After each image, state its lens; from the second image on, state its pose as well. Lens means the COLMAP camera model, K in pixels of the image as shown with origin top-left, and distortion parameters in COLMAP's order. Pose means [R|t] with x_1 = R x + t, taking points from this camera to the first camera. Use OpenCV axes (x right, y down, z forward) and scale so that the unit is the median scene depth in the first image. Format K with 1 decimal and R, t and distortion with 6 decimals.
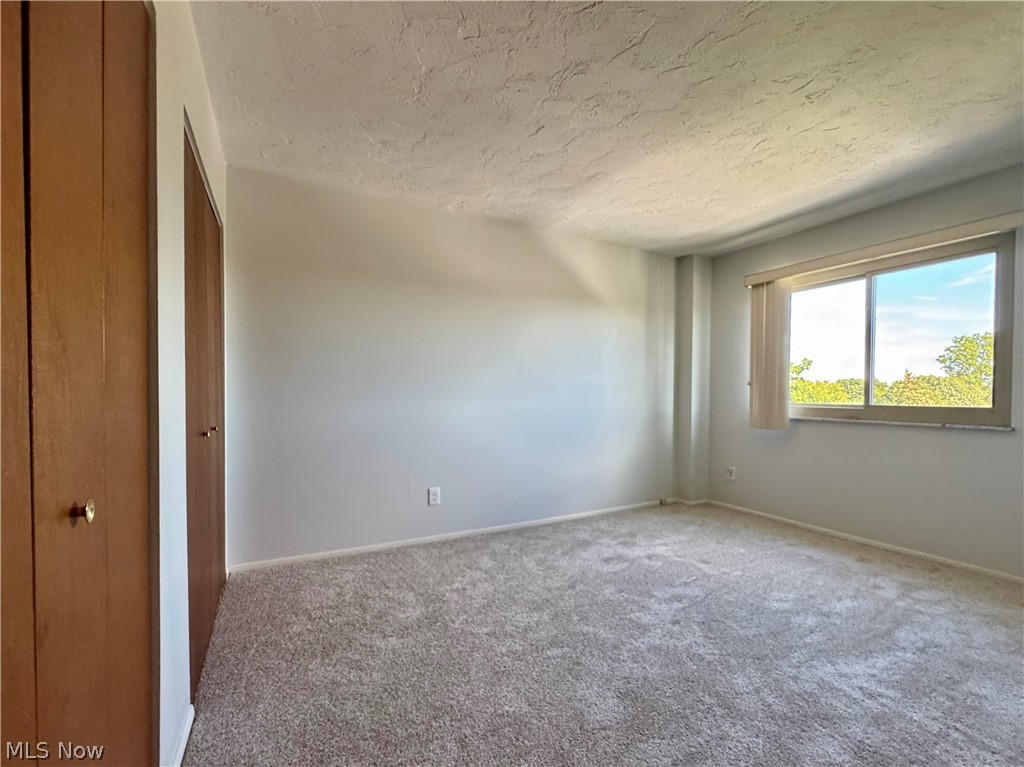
lens RADIAL K [[415.5, 0, 507.3], [0, 415.5, 401.4], [0, 0, 1]] dist [-0.000535, 0.000008]
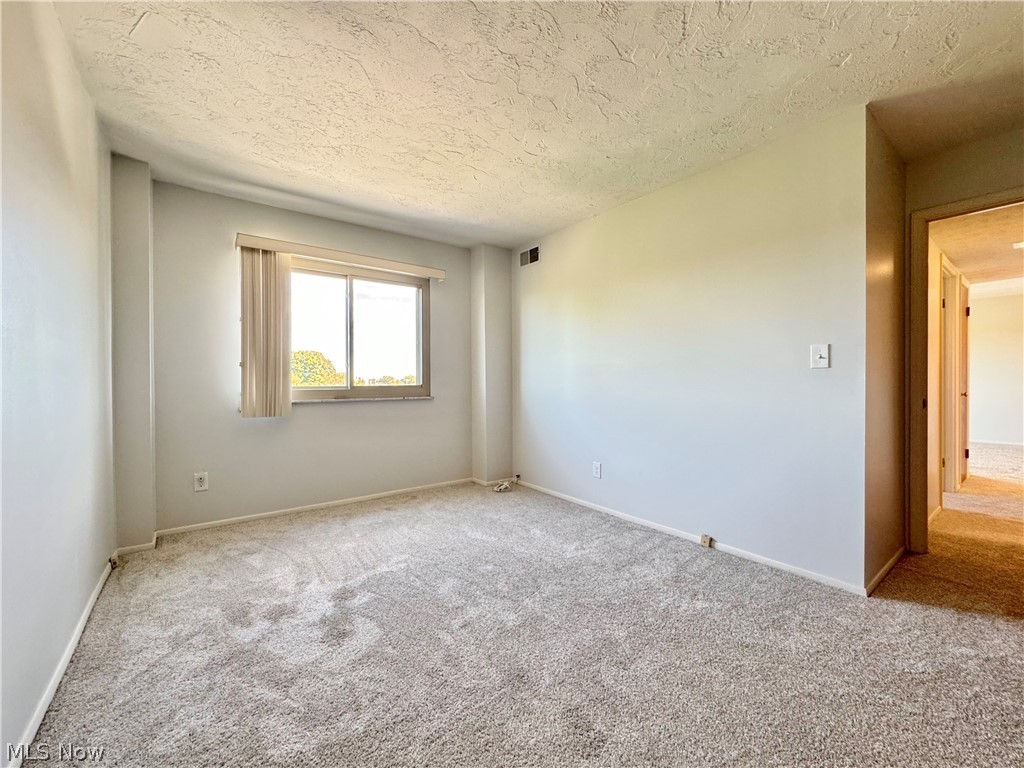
lens RADIAL K [[406.8, 0, 512.0], [0, 406.8, 384.0], [0, 0, 1]] dist [-0.002075, -0.000149]
pose [[-0.128384, -0.015270, 0.991607, -0.350889], [0.023242, 0.999561, 0.018401, -0.007862], [-0.991452, 0.025409, -0.127973, 0.690166]]
